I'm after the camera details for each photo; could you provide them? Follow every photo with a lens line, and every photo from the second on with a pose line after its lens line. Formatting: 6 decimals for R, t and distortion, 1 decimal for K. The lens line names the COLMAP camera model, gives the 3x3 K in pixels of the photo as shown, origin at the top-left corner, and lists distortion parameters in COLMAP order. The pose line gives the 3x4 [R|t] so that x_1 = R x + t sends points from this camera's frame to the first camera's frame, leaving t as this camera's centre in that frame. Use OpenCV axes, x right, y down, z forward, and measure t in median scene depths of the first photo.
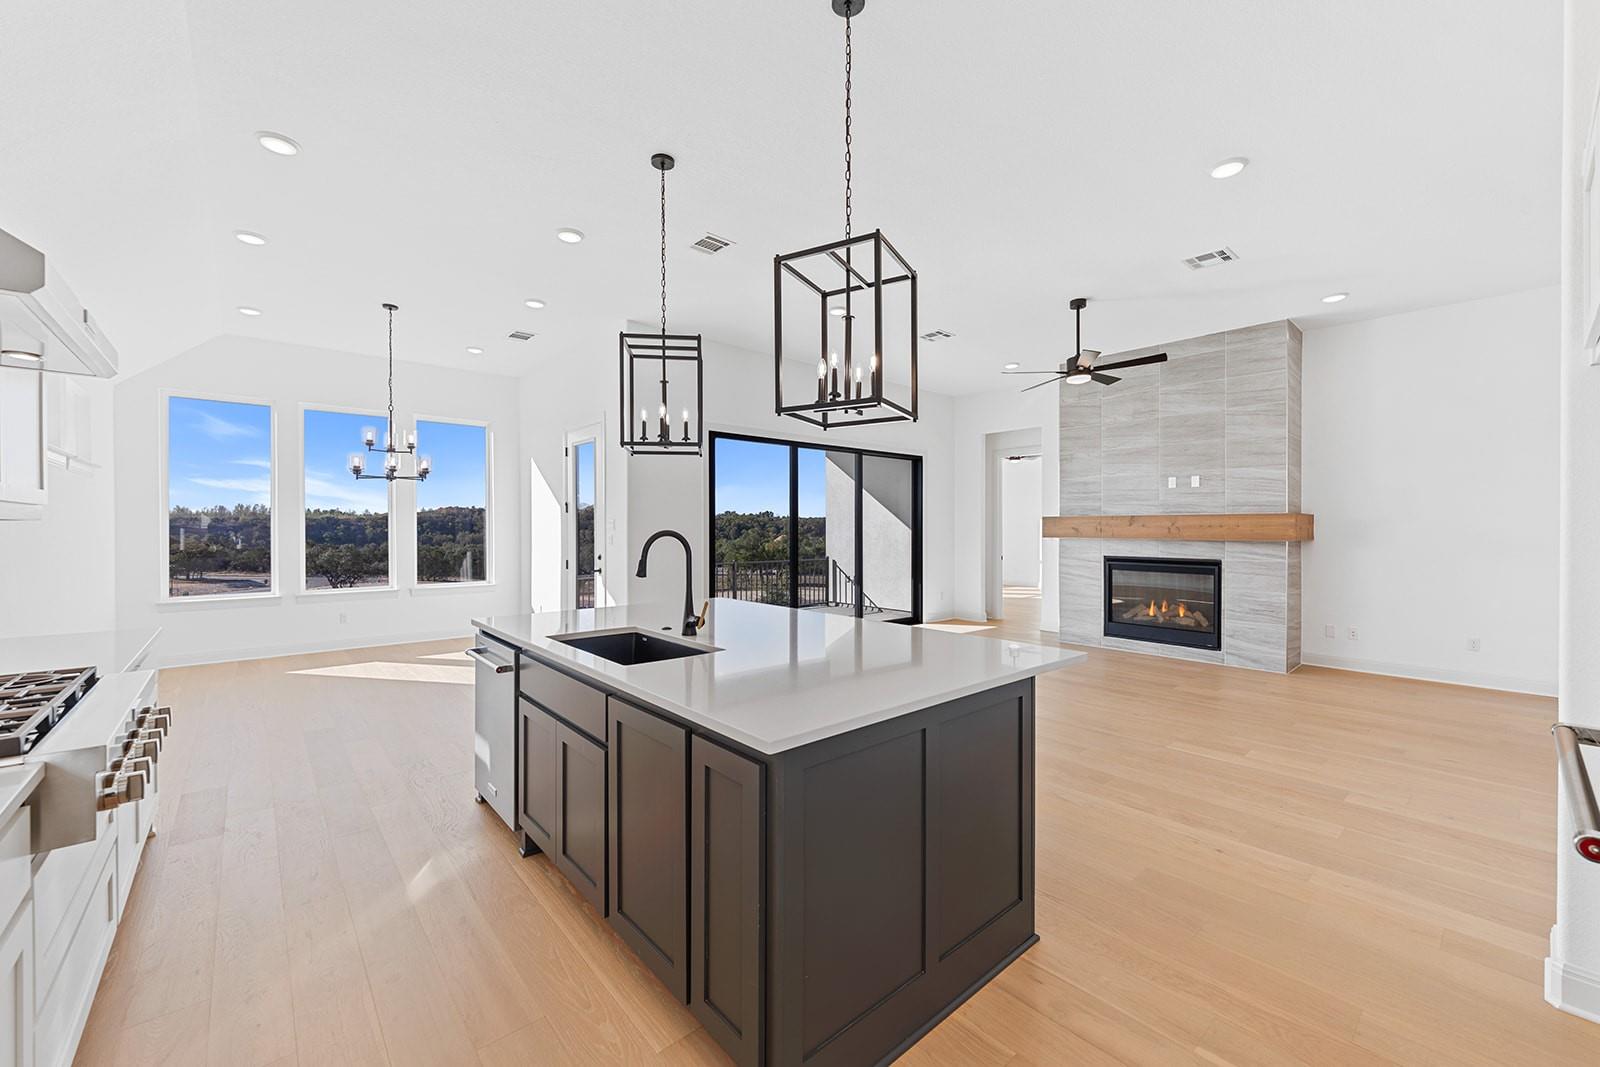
lens RADIAL K [[639.9, 0, 792.1], [0, 639.9, 530.0], [0, 0, 1]] dist [-0.001565, -0.000196]
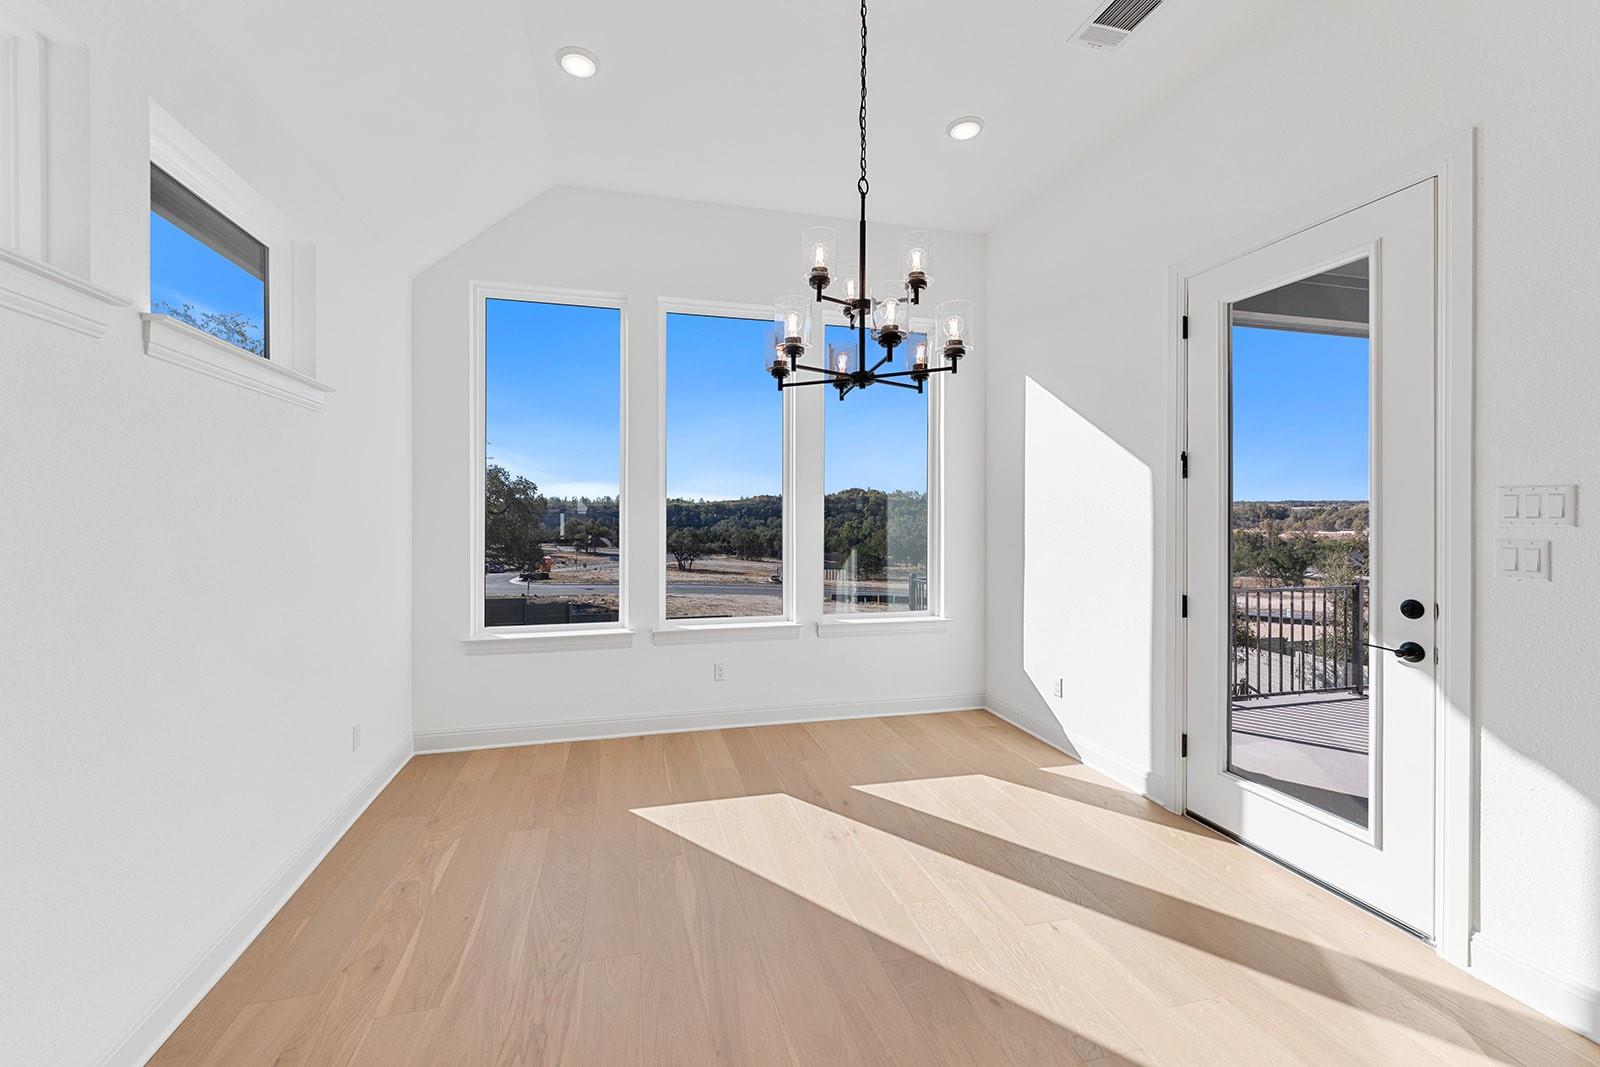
lens RADIAL K [[639.4, 0, 797.9], [0, 639.4, 514.2], [0, 0, 1]] dist [-0.000329, -0.000036]
pose [[0.905412, 0.000338, -0.424533, -0.399117], [-0.001400, 0.999997, -0.002190, -0.002897], [0.424531, 0.002577, 0.905410, 0.512778]]
